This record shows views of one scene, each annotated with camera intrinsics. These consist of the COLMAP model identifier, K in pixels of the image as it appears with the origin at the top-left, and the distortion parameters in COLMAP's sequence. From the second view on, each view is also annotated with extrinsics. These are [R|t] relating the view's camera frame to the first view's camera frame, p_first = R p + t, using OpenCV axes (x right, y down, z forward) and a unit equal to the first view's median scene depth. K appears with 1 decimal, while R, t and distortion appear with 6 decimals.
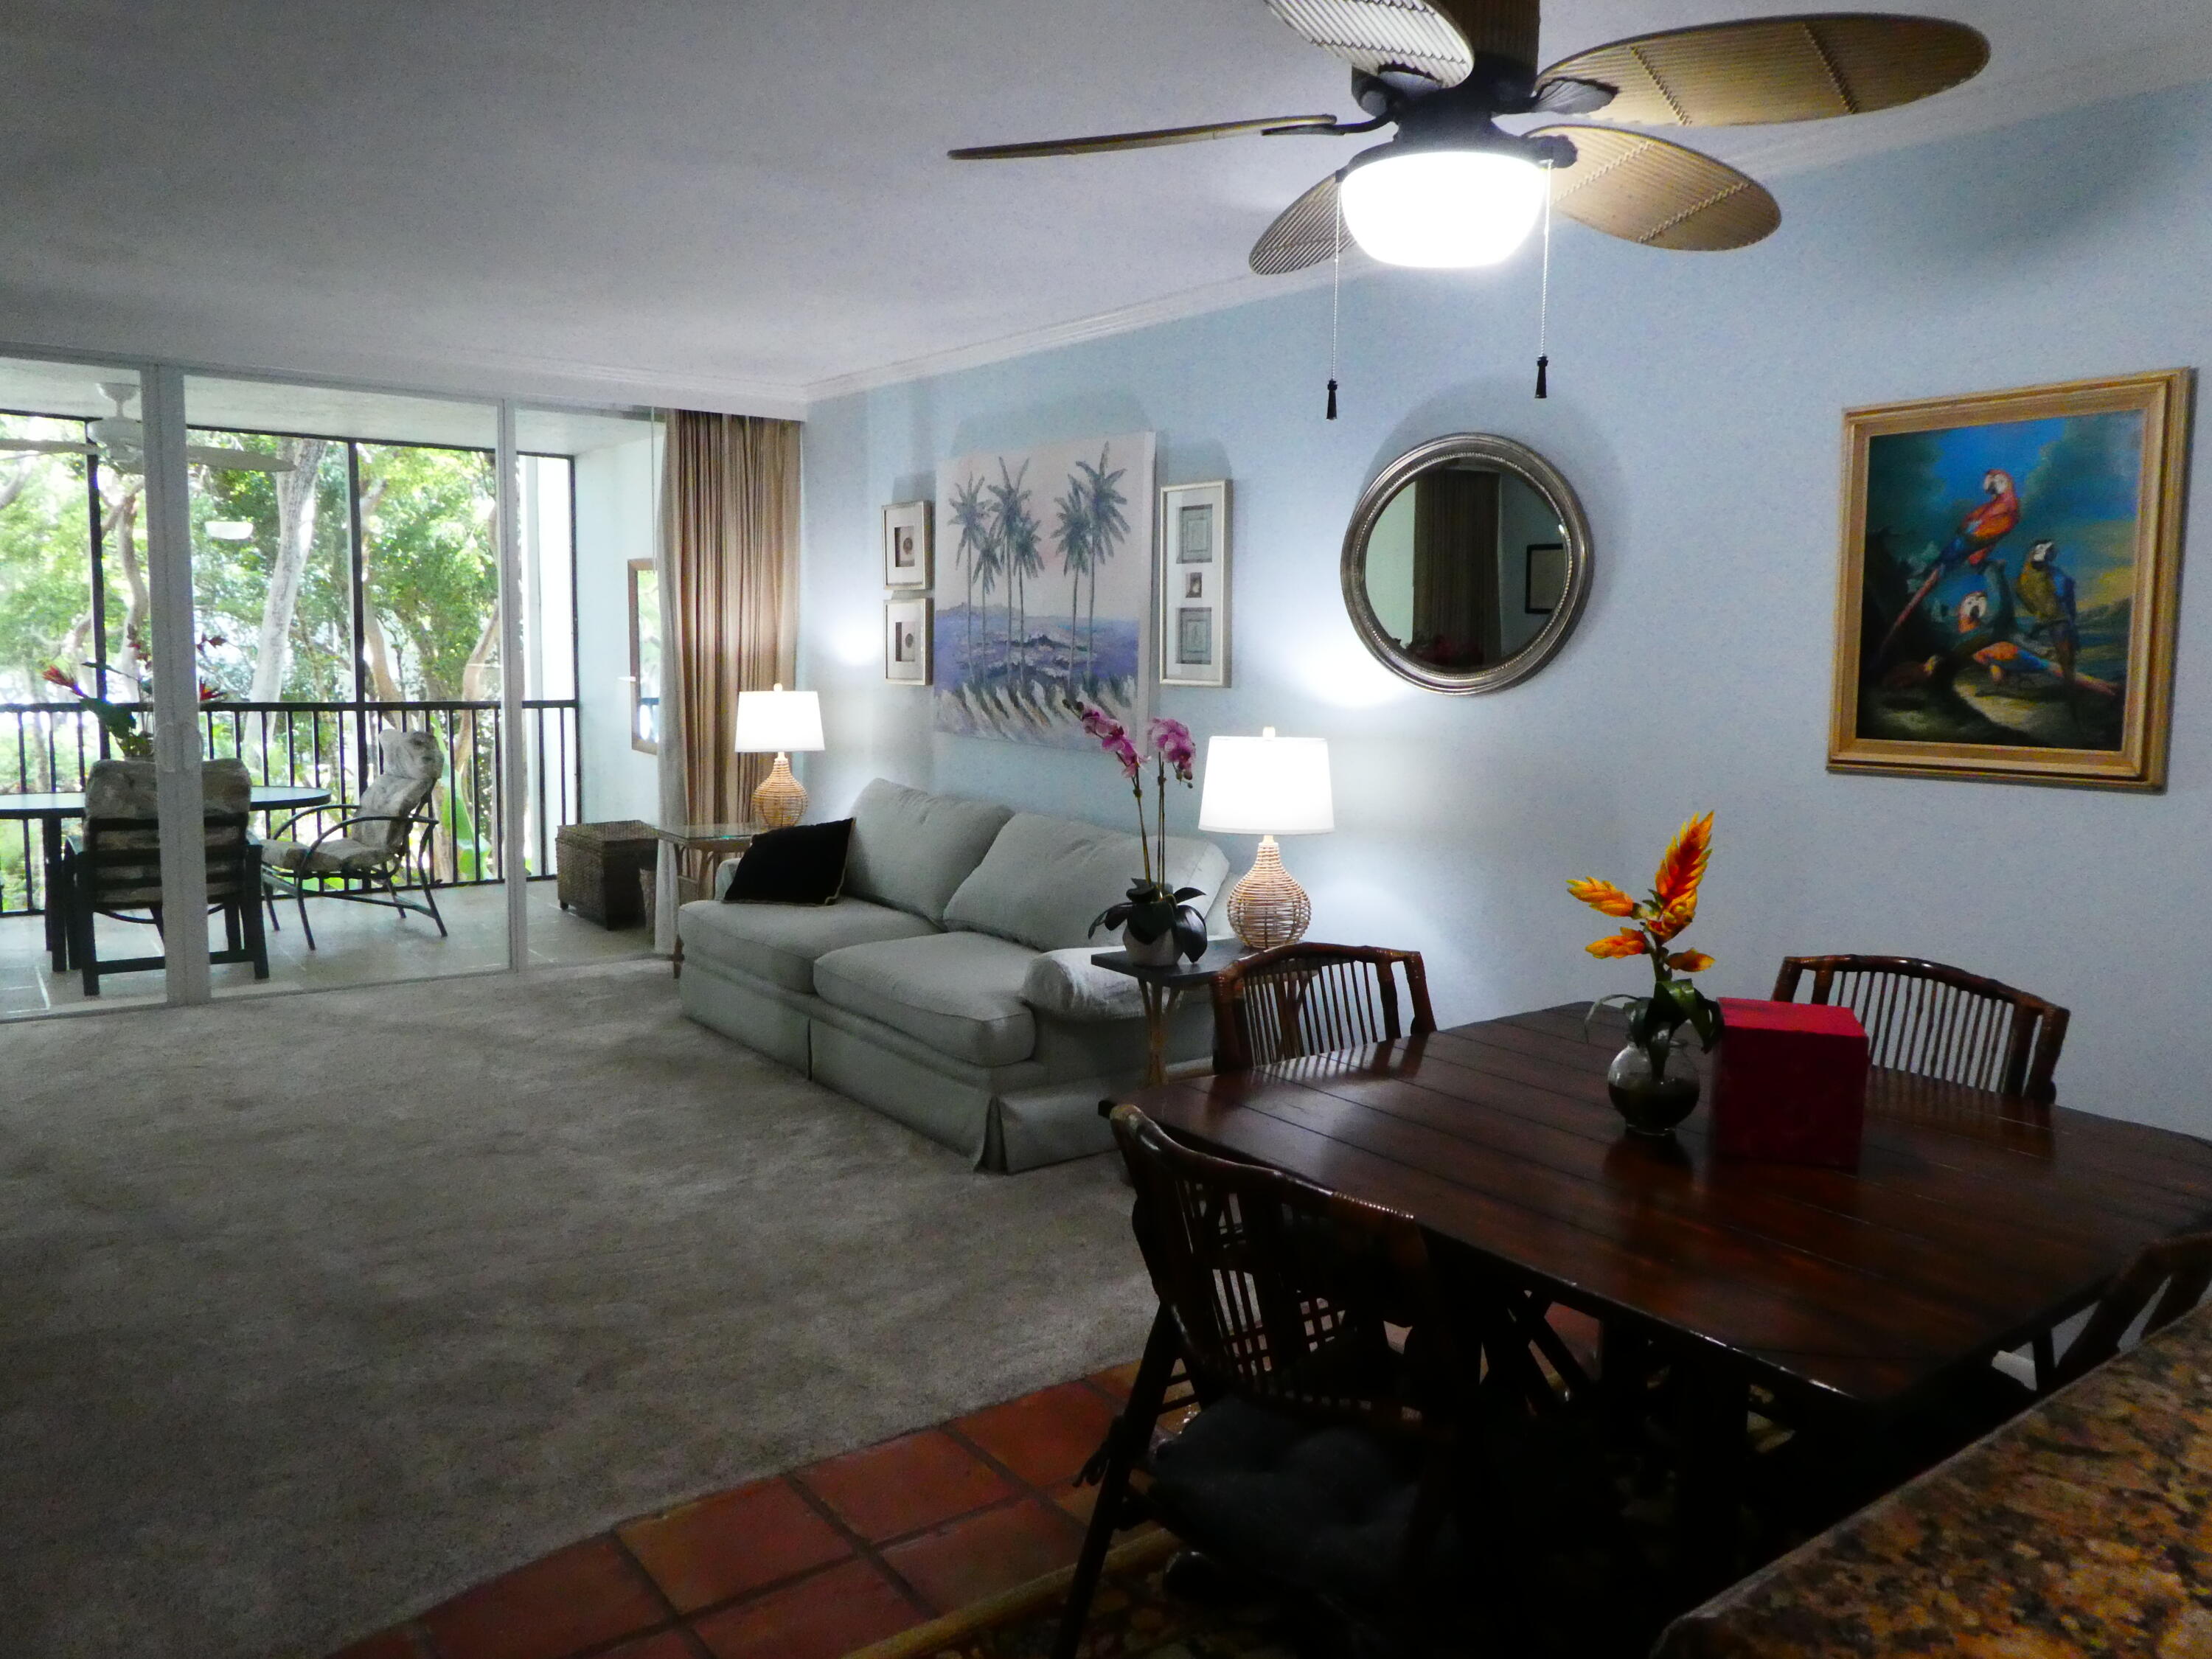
lens RADIAL K [[1638.1, 0, 1099.3], [0, 1638.1, 827.7], [0, 0, 1]] dist [-0.017954, 0.015574]
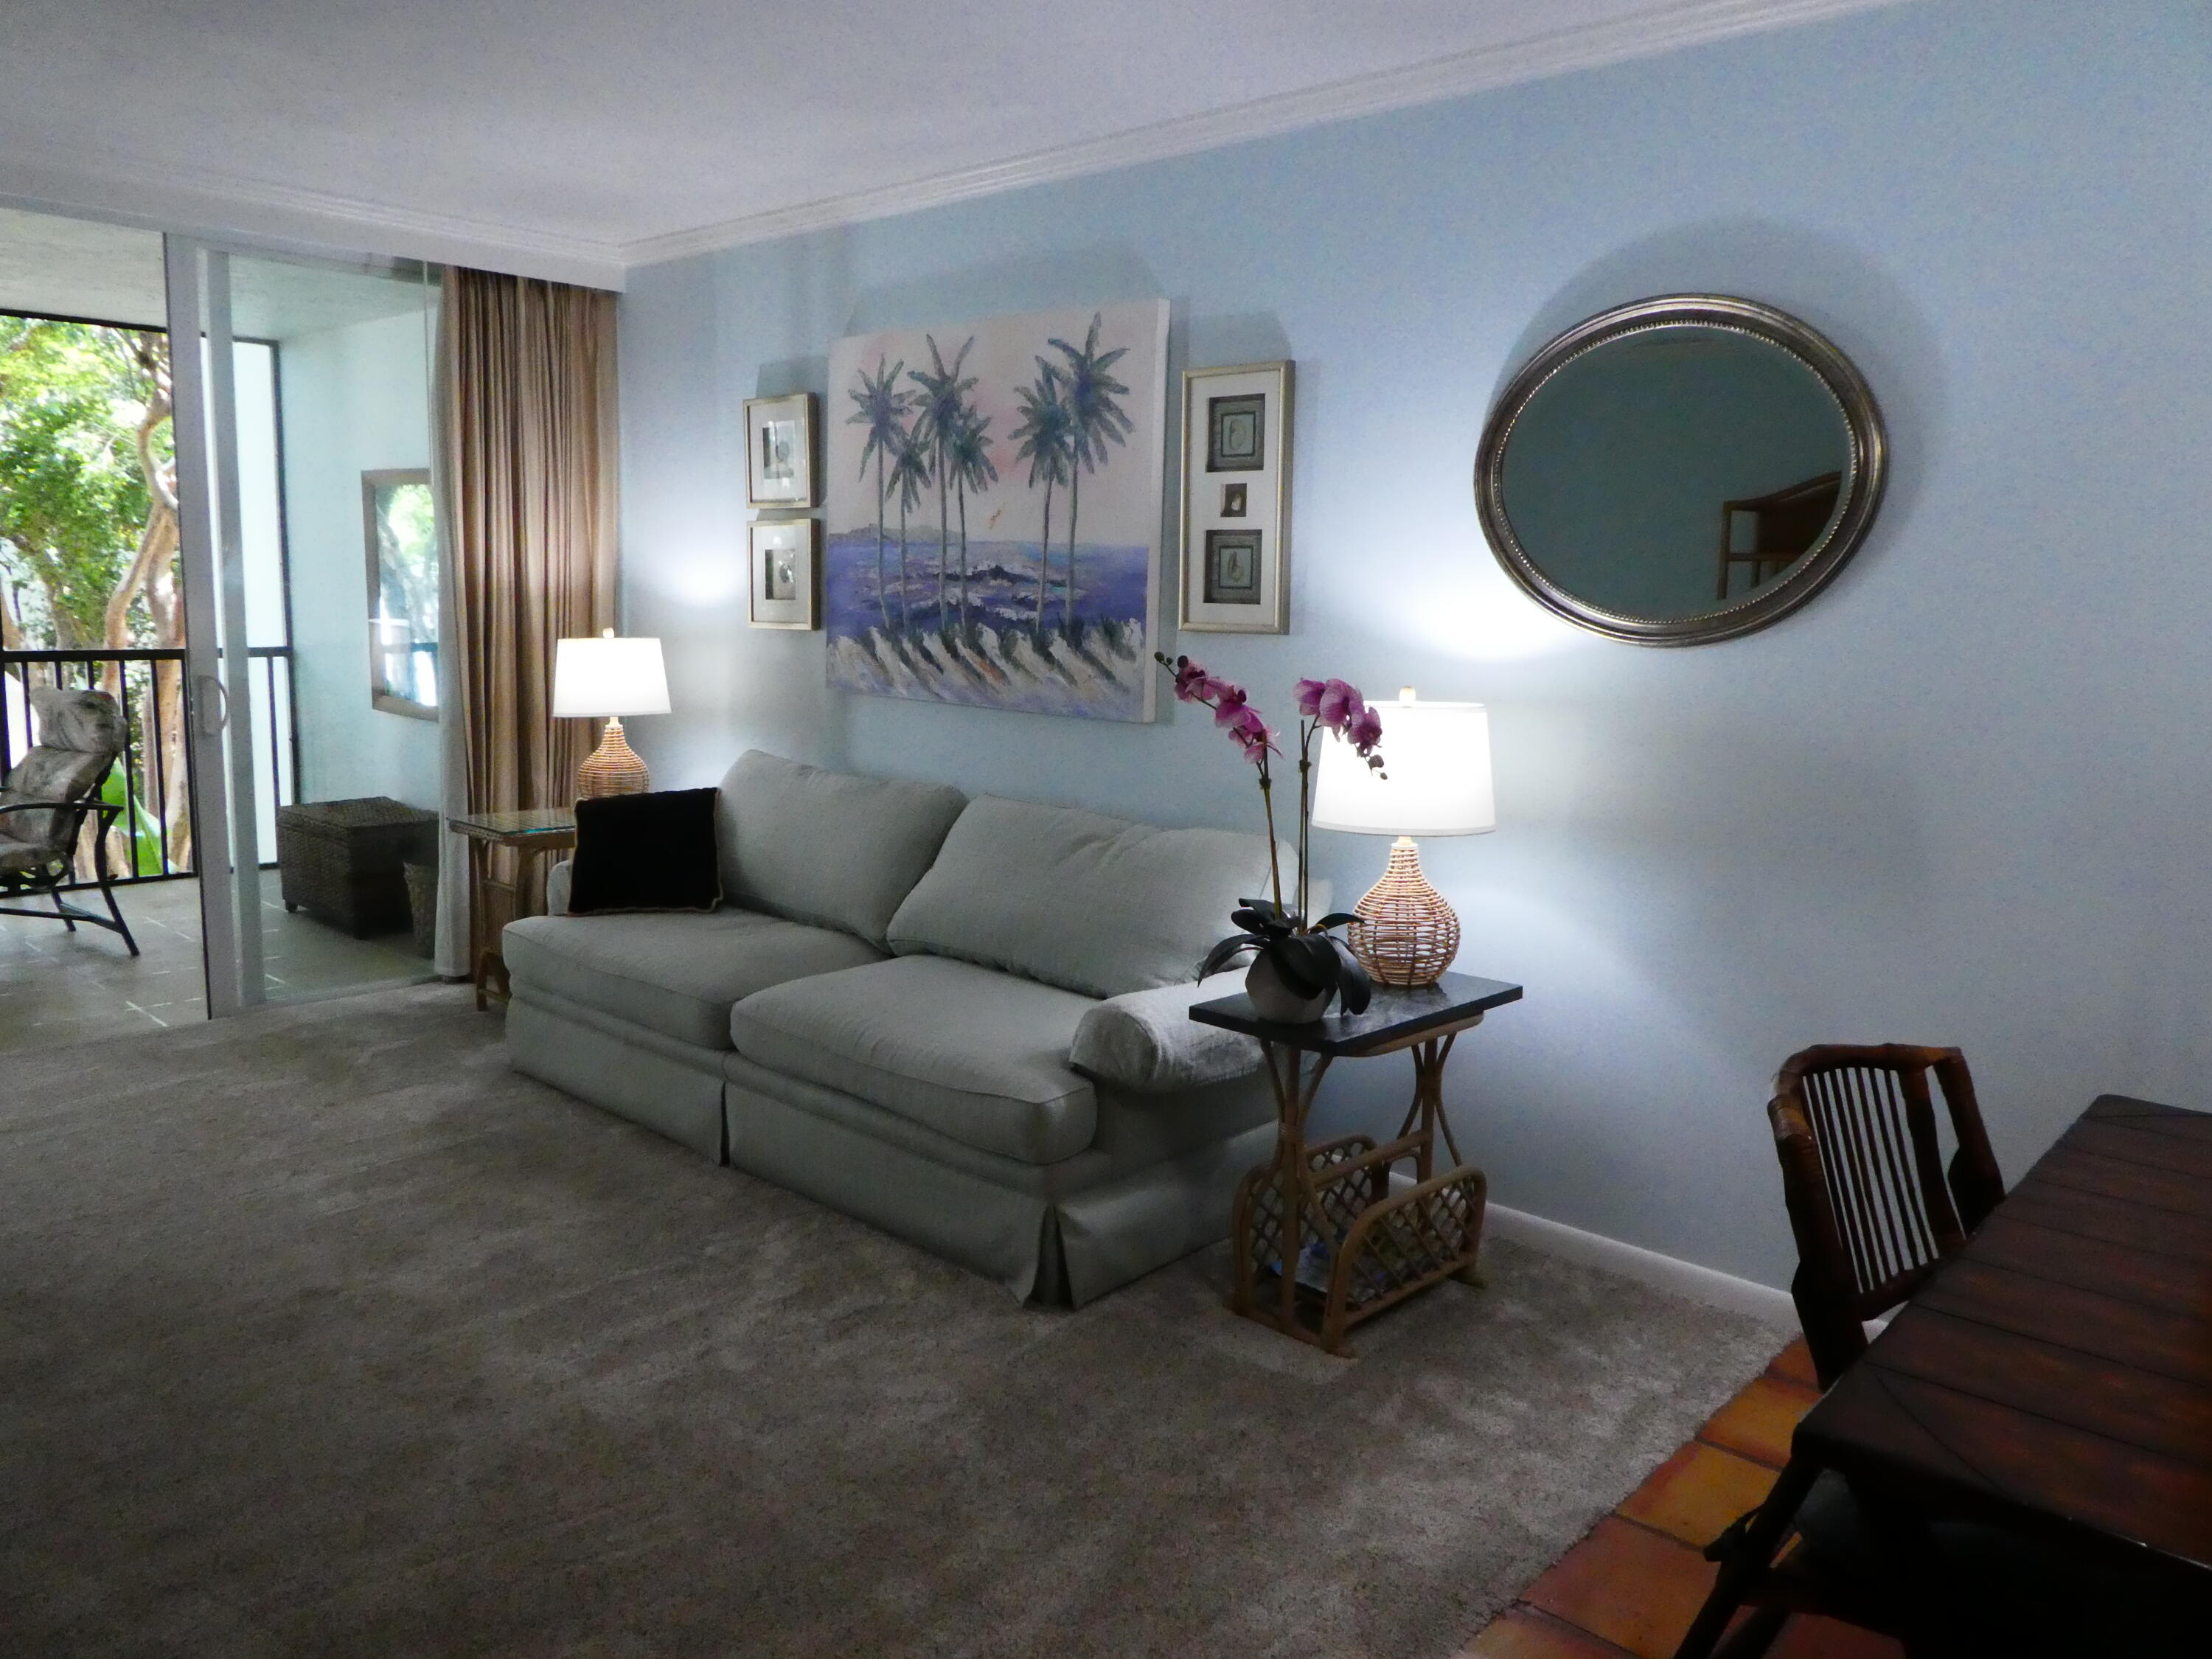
lens RADIAL K [[1638.1, 0, 1111.6], [0, 1638.1, 825.2], [0, 0, 1]] dist [-0.017954, 0.015574]
pose [[0.981769, -0.021800, 0.188823, -0.139590], [0.015529, 0.999280, 0.034628, -0.022301], [-0.189442, -0.031064, 0.981400, 0.240925]]
